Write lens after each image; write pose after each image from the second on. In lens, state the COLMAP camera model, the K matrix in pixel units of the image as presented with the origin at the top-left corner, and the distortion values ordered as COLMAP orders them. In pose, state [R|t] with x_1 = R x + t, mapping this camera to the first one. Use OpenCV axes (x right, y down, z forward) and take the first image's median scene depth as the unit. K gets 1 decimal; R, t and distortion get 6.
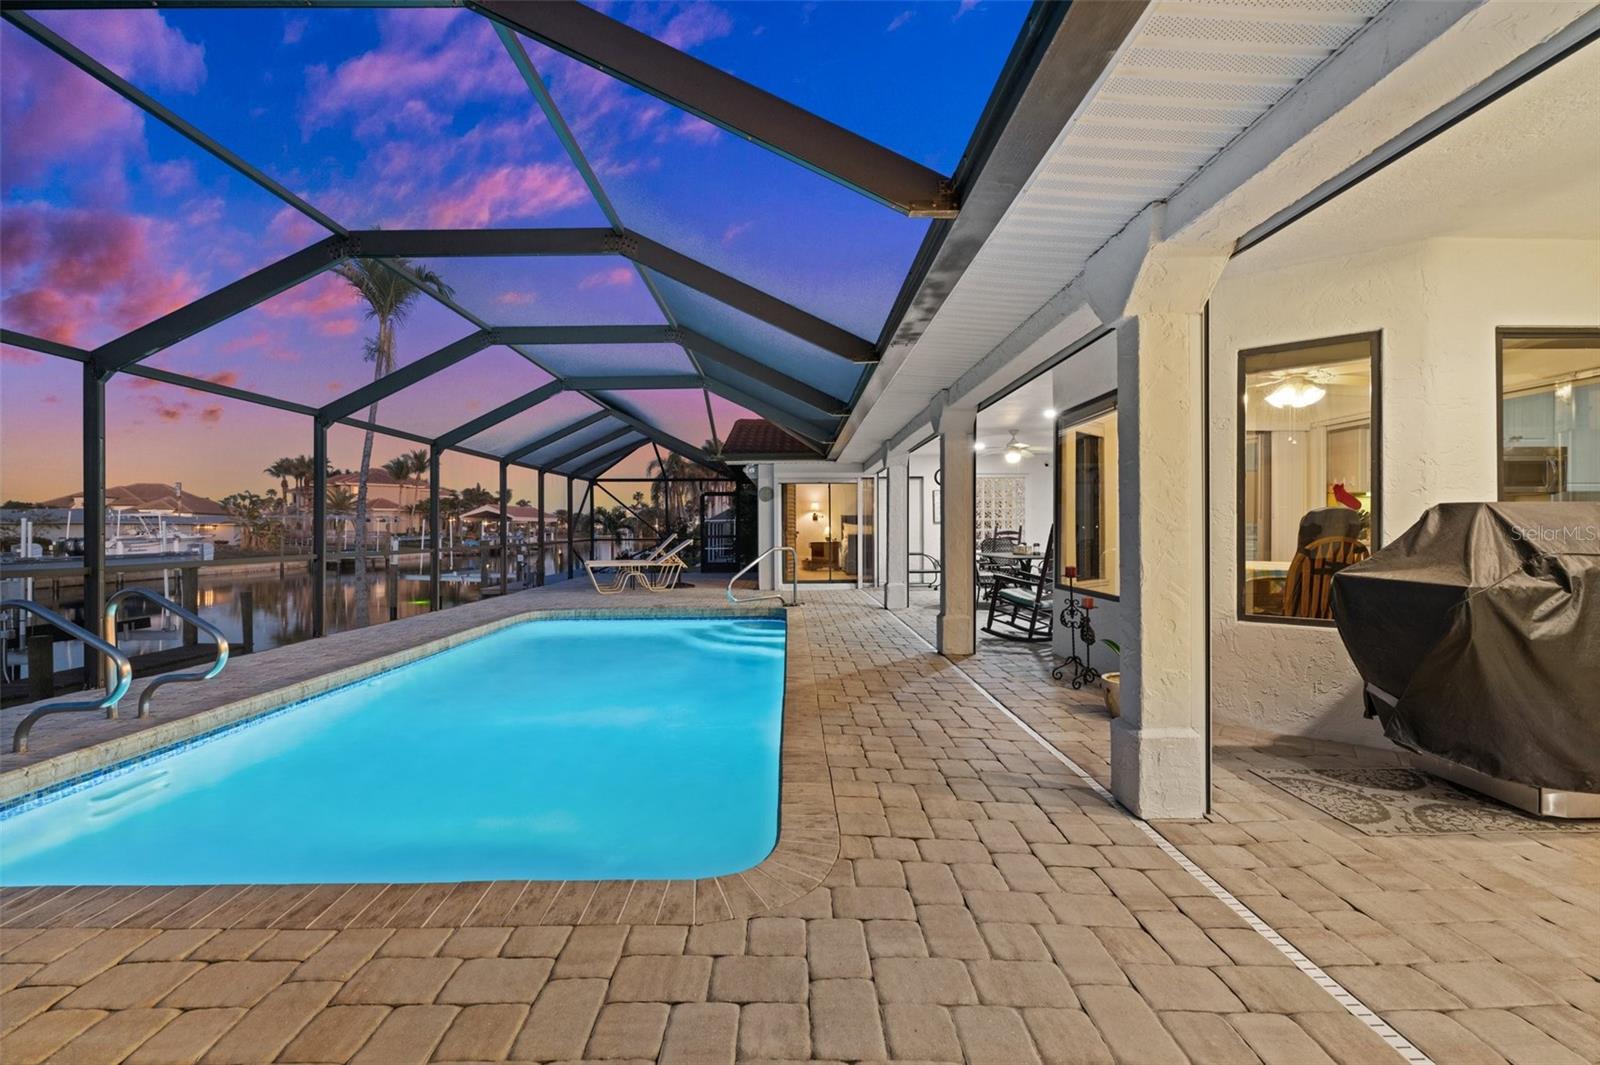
lens RADIAL K [[643.5, 0, 800.7], [0, 643.5, 531.3], [0, 0, 1]] dist [-0.000049, 0.000233]
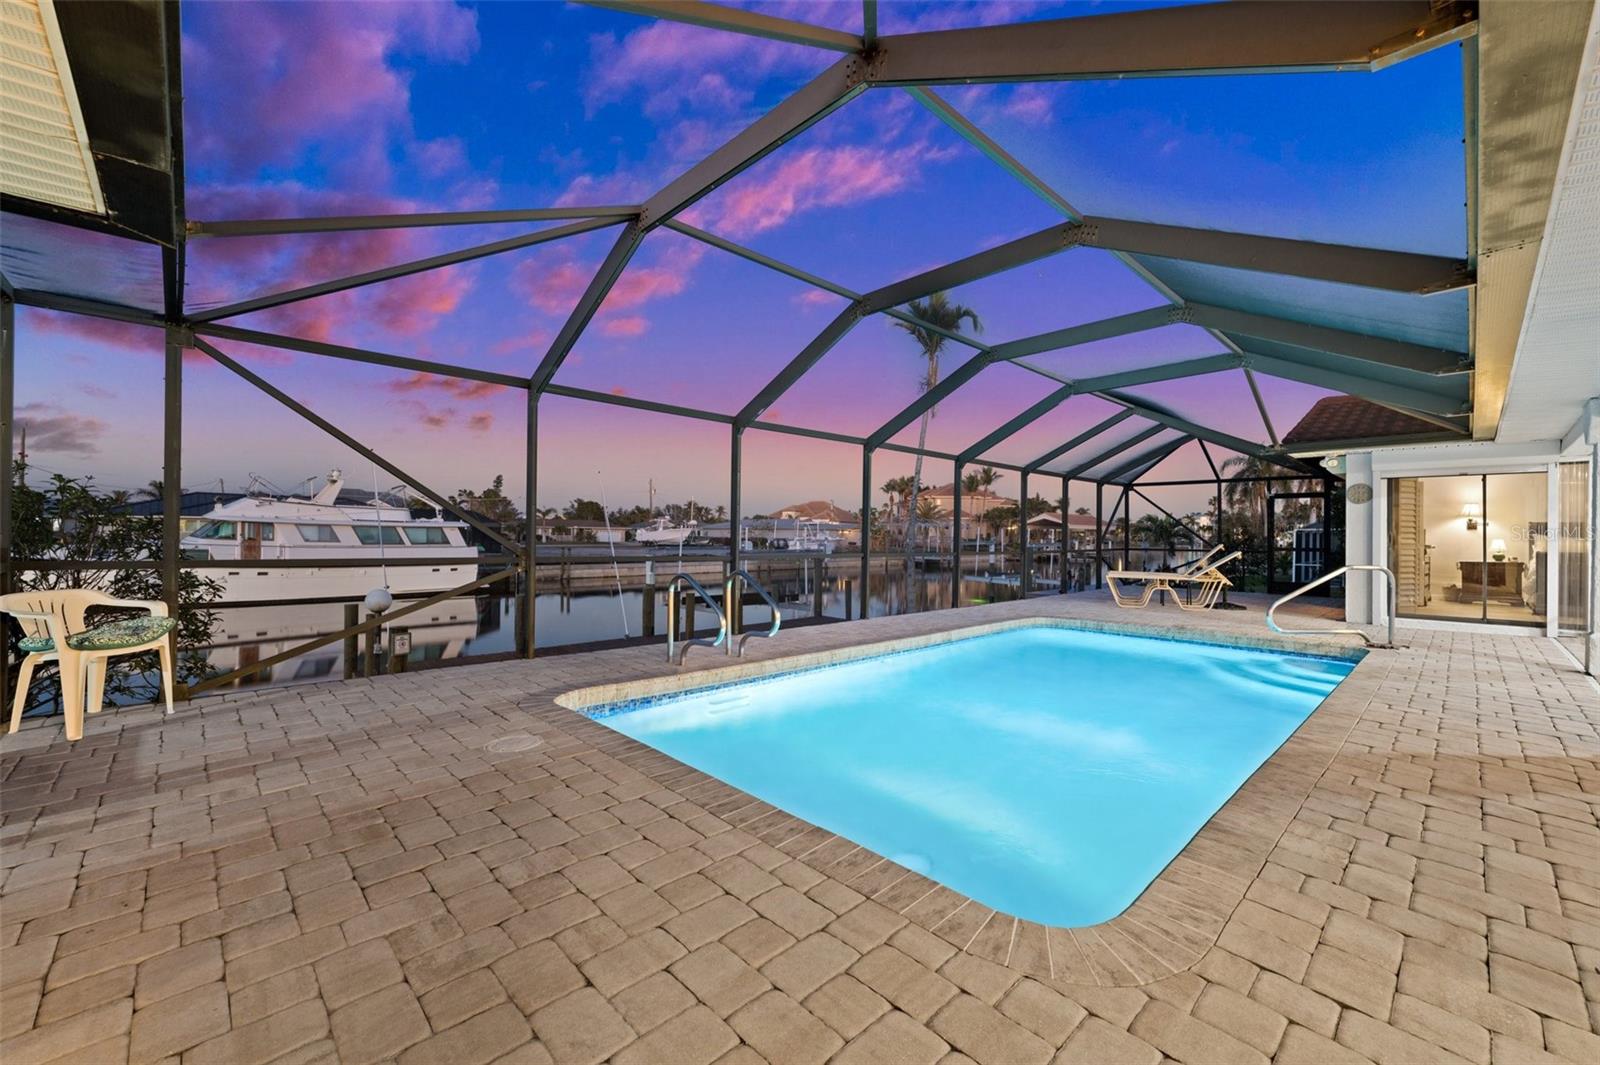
lens RADIAL K [[643.5, 0, 800.7], [0, 643.5, 531.3], [0, 0, 1]] dist [-0.000049, 0.000233]
pose [[0.683050, 0.008667, -0.730321, 0.097808], [-0.017648, 0.999833, -0.004640, 0.000590], [0.730159, 0.016058, 0.683089, 0.045792]]
